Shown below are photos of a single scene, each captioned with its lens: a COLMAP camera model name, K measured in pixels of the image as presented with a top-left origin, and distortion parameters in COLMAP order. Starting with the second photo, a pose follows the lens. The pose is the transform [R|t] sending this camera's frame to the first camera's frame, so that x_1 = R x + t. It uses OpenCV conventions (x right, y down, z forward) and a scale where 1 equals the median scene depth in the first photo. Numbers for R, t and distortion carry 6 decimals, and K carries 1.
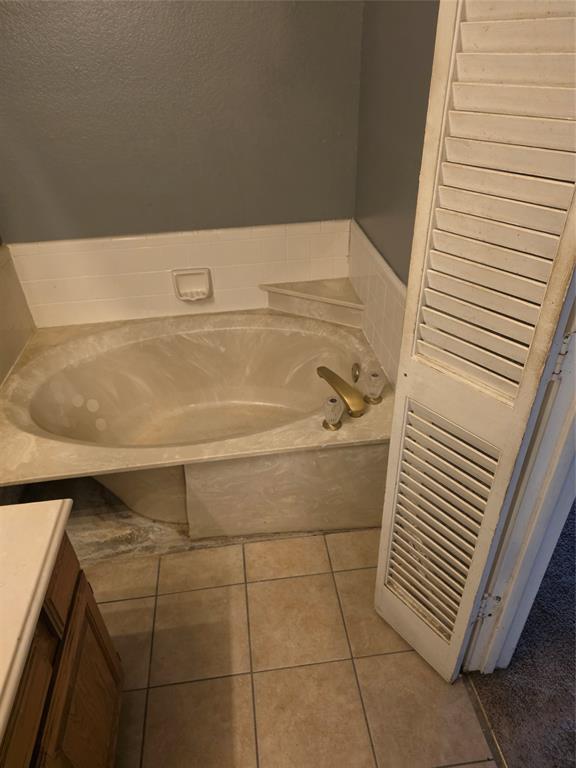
lens RADIAL K [[513.5, 0, 294.4], [0, 513.5, 392.0], [0, 0, 1]] dist [0.067458, -0.052418]
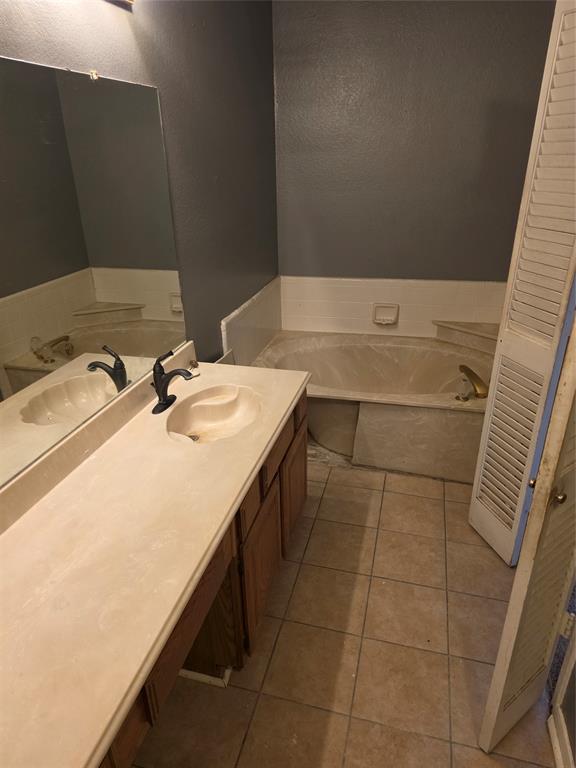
lens RADIAL K [[513.5, 0, 279.8], [0, 513.5, 385.6], [0, 0, 1]] dist [0.067458, -0.052418]
pose [[0.918871, 0.169564, -0.356265, 0.105379], [-0.228614, 0.964735, -0.130472, 0.310901], [0.321578, 0.201334, 0.925231, -0.519237]]
